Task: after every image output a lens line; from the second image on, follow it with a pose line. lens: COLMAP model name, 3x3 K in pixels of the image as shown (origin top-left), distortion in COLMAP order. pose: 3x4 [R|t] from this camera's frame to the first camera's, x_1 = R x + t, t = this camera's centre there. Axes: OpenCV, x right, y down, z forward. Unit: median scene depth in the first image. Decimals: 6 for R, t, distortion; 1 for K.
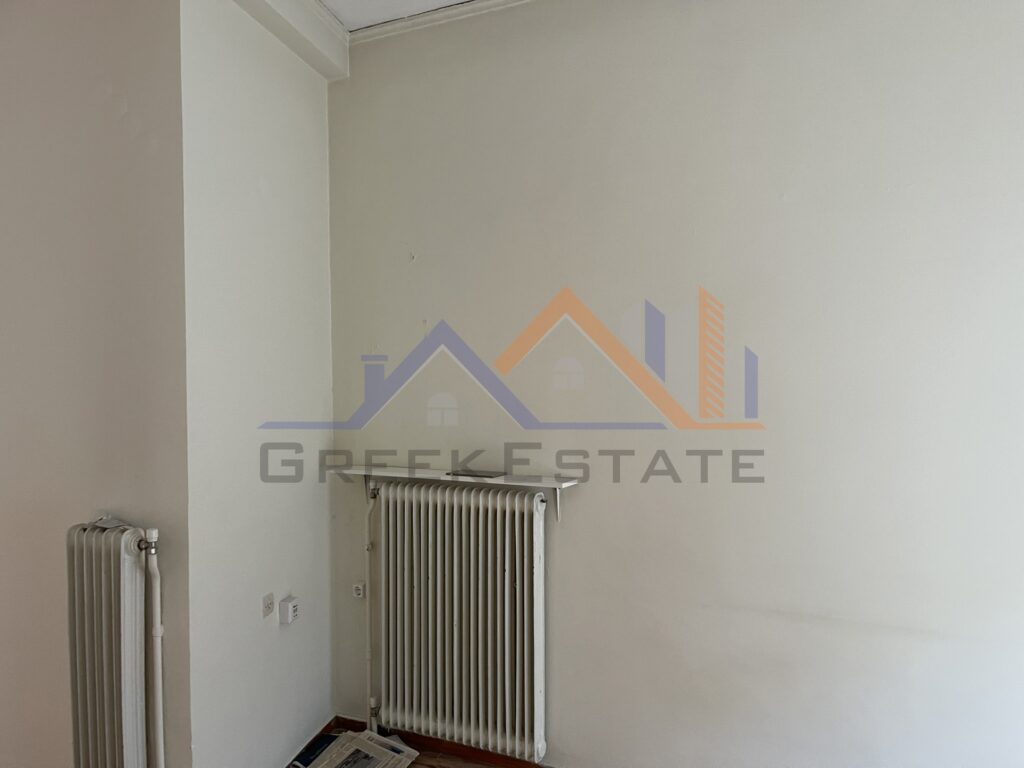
lens RADIAL K [[775.7, 0, 526.3], [0, 775.7, 382.3], [0, 0, 1]] dist [0.084347, -0.114439]
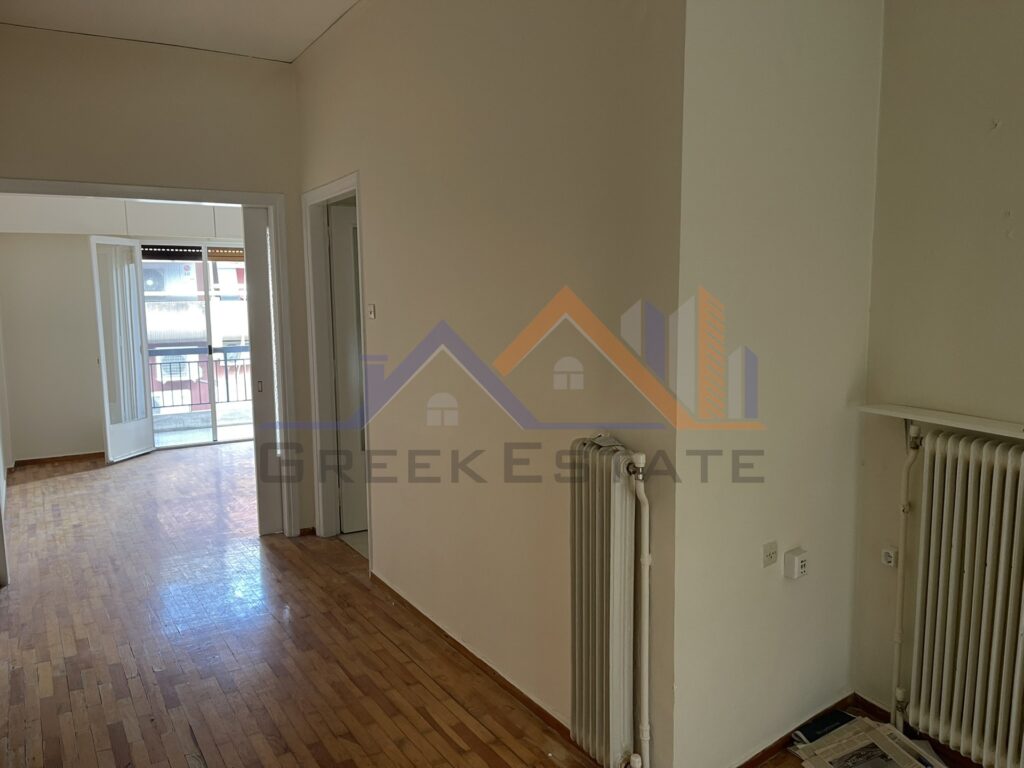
lens RADIAL K [[775.7, 0, 526.3], [0, 775.7, 382.3], [0, 0, 1]] dist [0.084347, -0.114439]
pose [[0.764253, 0.078219, -0.640156, 0.008179], [-0.013515, 0.994342, 0.105362, 0.003904], [0.644775, -0.071872, 0.760986, 0.163472]]
